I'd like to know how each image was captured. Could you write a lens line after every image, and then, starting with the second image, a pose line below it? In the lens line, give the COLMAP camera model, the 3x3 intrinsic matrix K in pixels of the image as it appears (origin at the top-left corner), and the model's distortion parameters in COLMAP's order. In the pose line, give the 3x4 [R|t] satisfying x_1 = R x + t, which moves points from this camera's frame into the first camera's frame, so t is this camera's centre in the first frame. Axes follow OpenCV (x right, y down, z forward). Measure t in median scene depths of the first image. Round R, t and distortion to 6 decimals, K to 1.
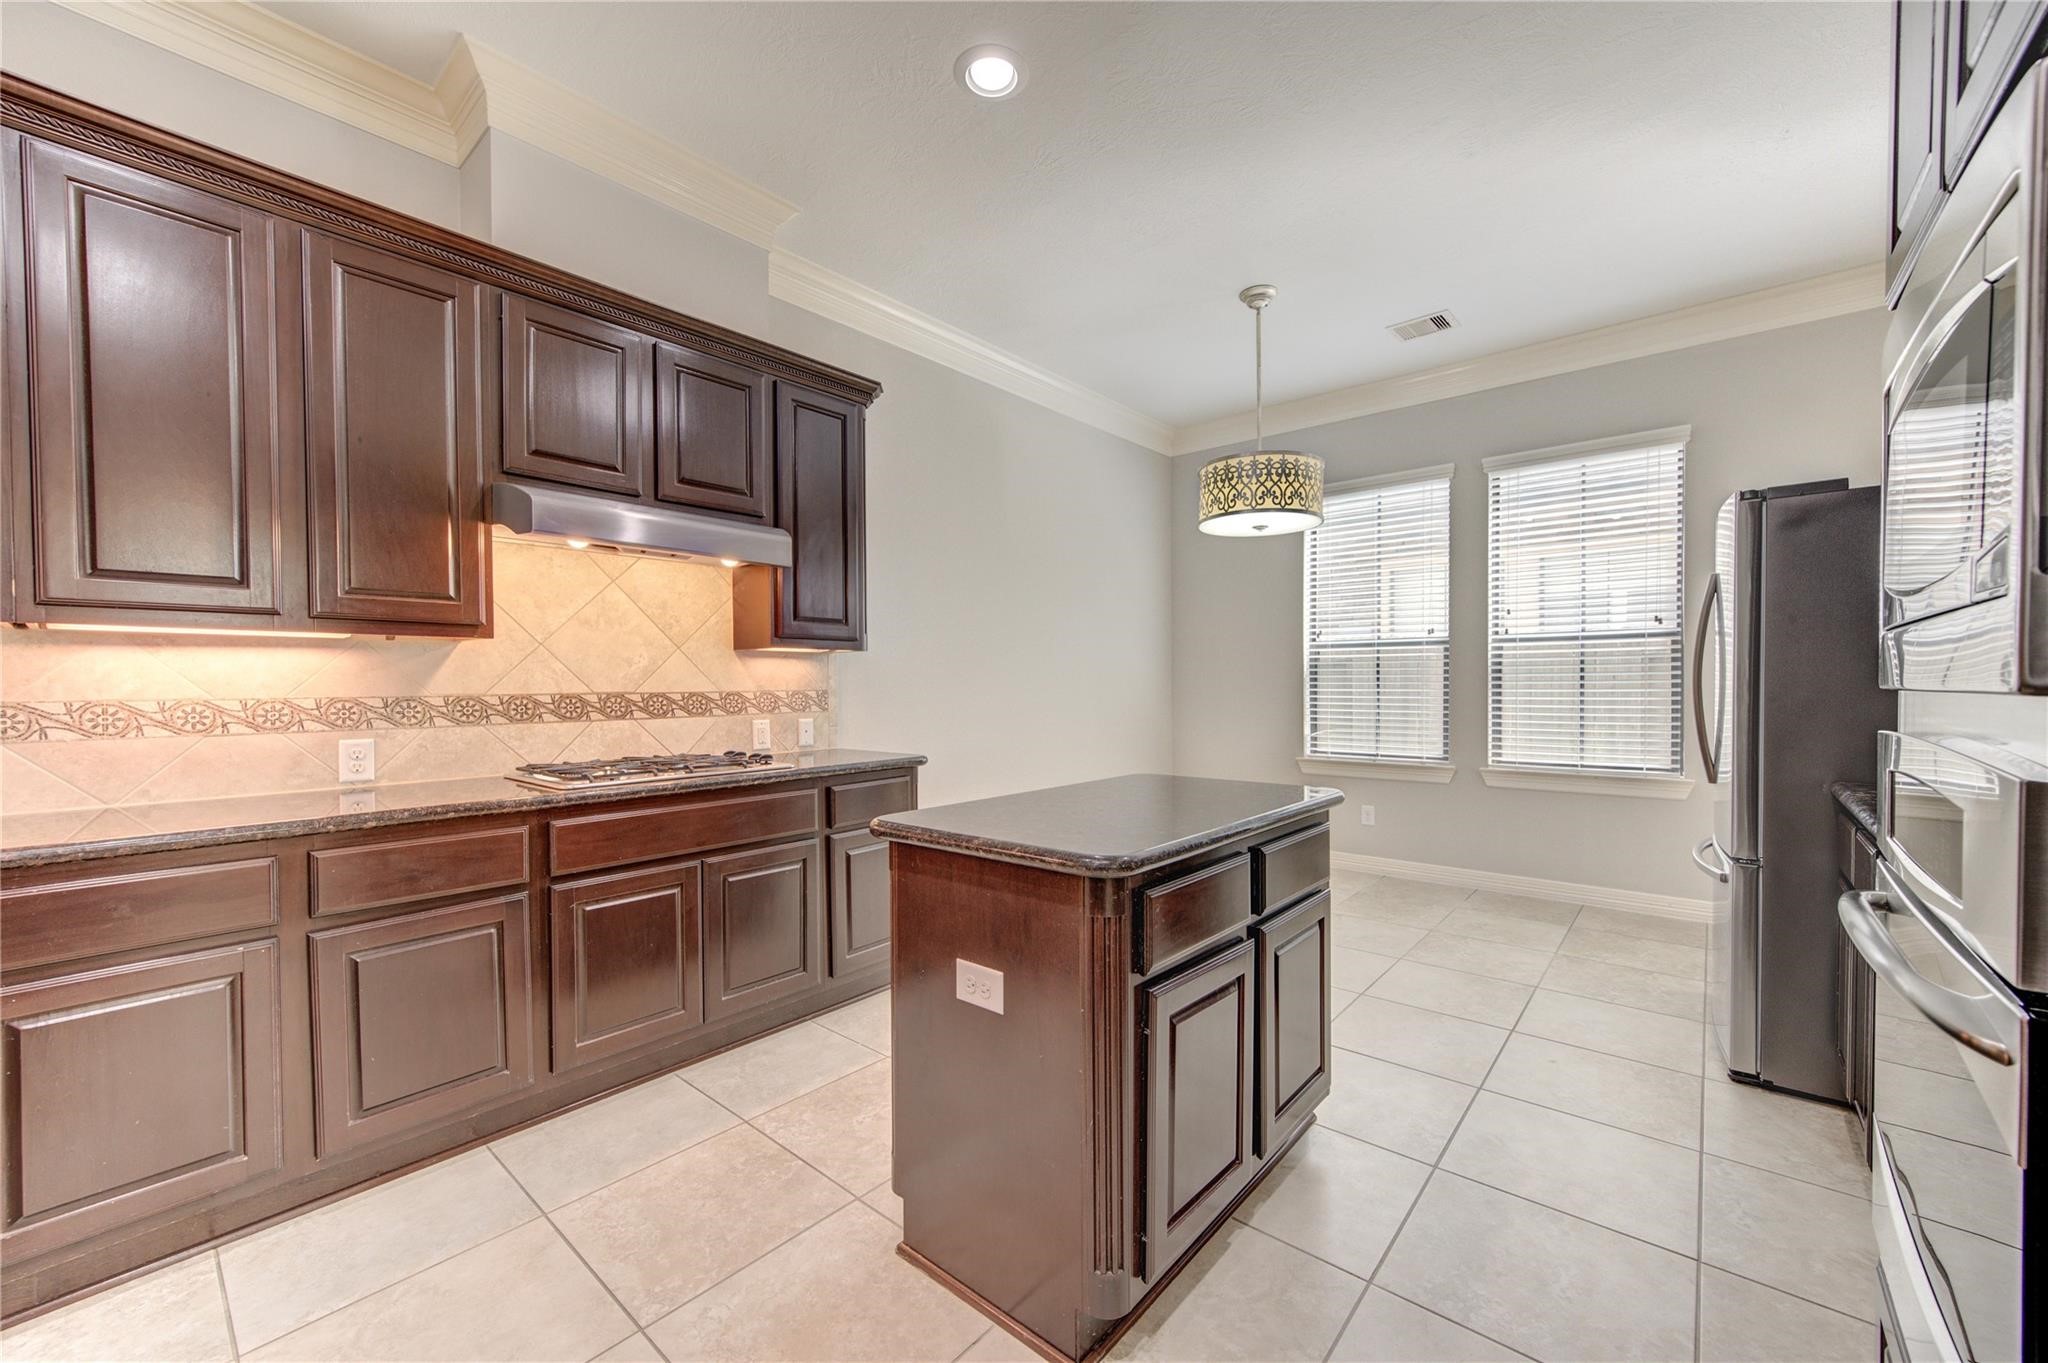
lens RADIAL K [[801.0, 0, 1029.4], [0, 801.0, 681.9], [0, 0, 1]] dist [0.010172, 0.000074]
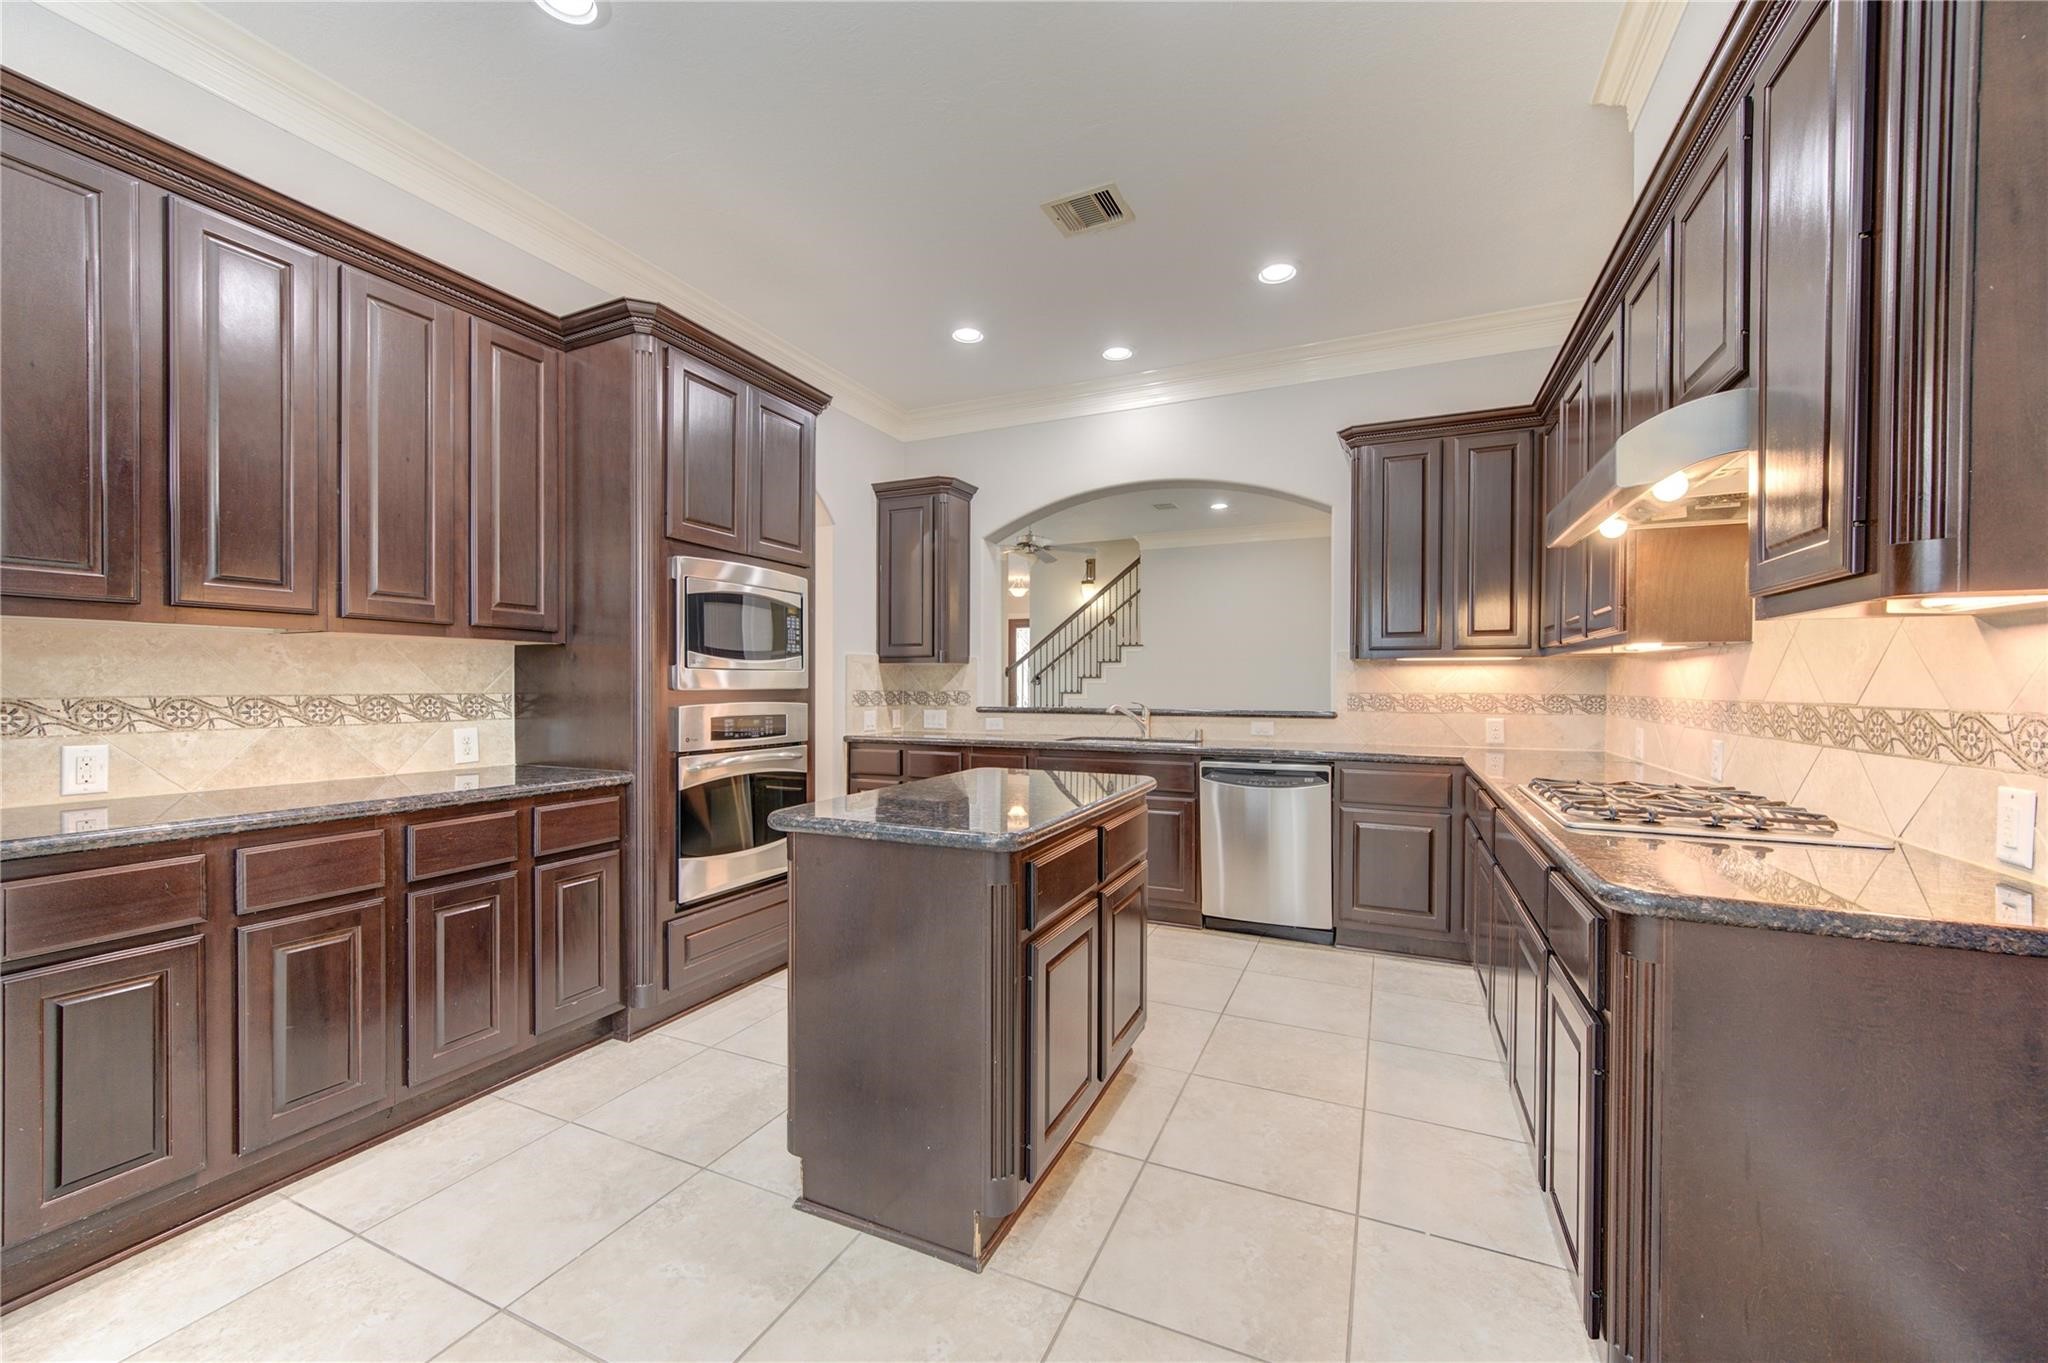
lens RADIAL K [[801.0, 0, 1022.1], [0, 801.0, 685.3], [0, 0, 1]] dist [0.010172, 0.000074]
pose [[0.973011, 0.004582, 0.230714, -0.143479], [-0.005027, 0.999986, 0.001341, 0.000632], [-0.230705, -0.002465, 0.973021, -0.158986]]
